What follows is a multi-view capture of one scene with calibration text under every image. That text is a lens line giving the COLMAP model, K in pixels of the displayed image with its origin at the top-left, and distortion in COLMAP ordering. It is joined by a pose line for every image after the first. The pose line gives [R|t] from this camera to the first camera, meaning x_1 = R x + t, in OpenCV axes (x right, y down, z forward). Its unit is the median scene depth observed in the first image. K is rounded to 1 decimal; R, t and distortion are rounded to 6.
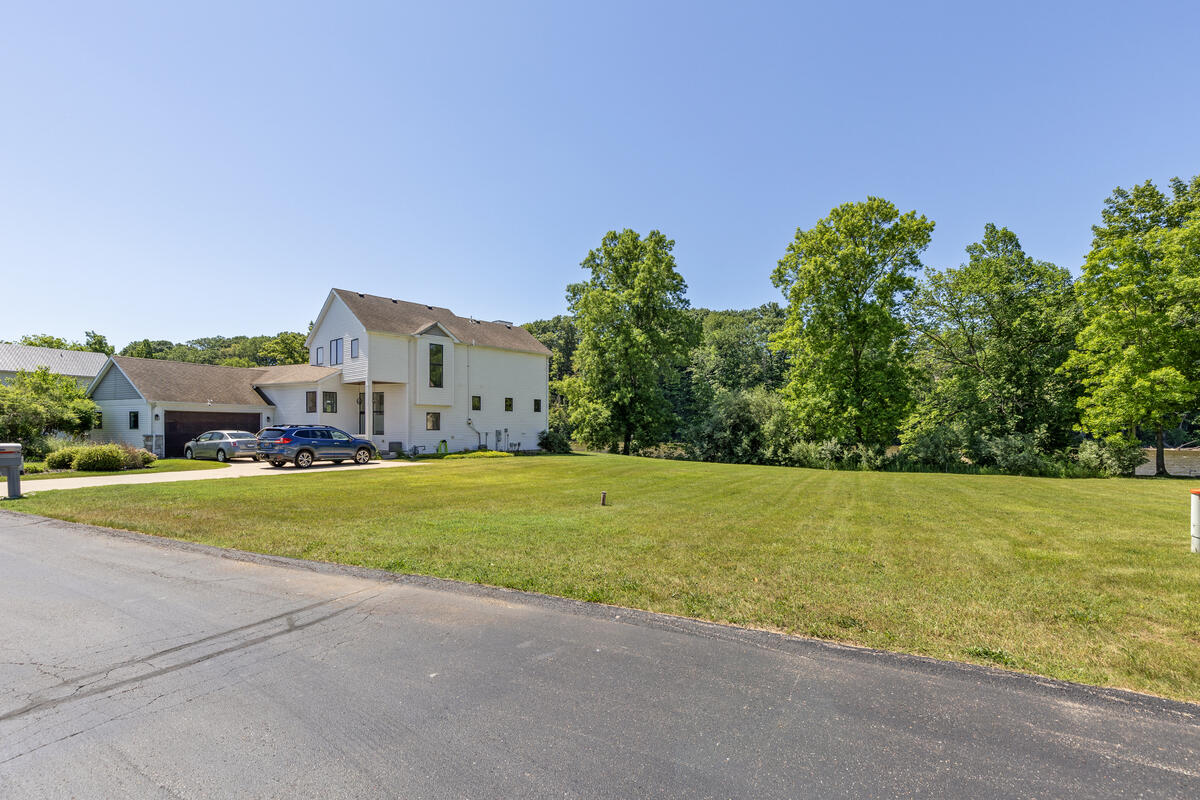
lens RADIAL K [[553.1, 0, 602.8], [0, 553.1, 442.3], [0, 0, 1]] dist [0.002658, 0.000240]
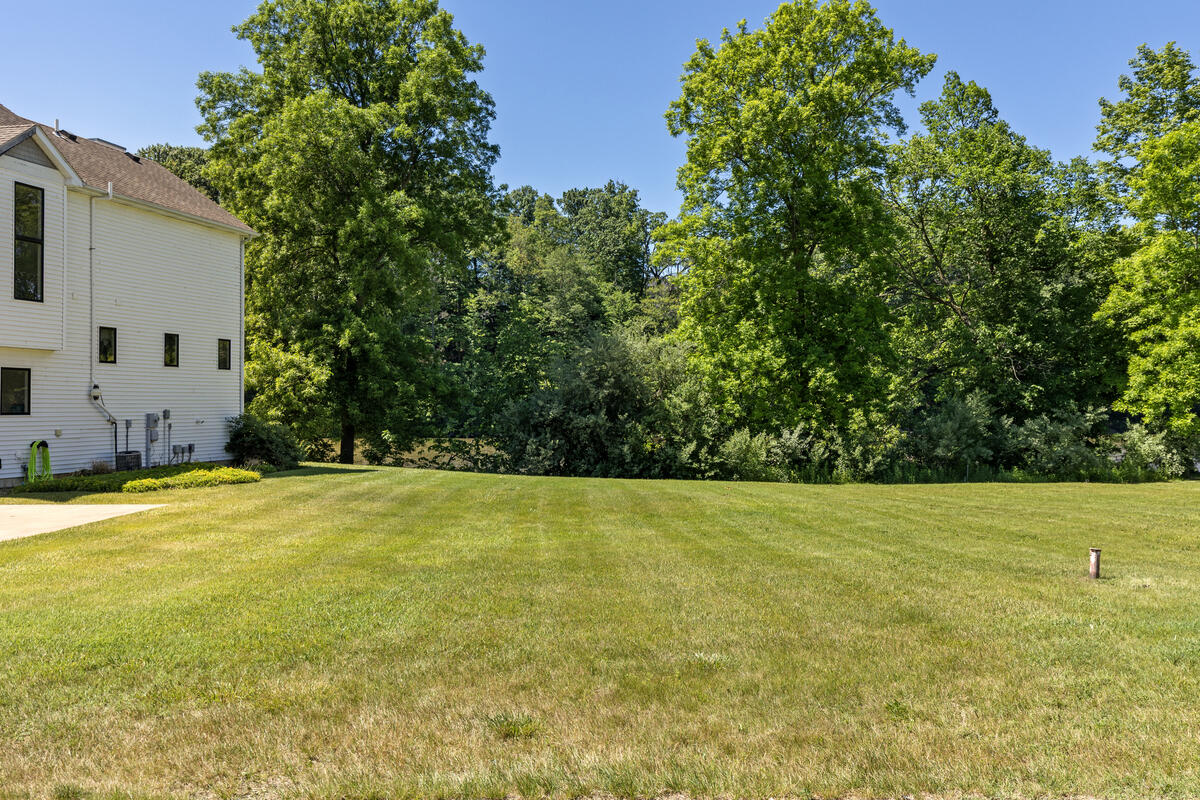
lens RADIAL K [[1119.0, 0, 600.0], [0, 1119.0, 400.0], [0, 0, 1]] dist [0.037911, -0.019644]
pose [[0.877454, -0.000031, 0.479660, -0.274288], [0.015184, 0.999501, -0.027713, -0.004348], [-0.479420, 0.031601, 0.877017, 0.125344]]
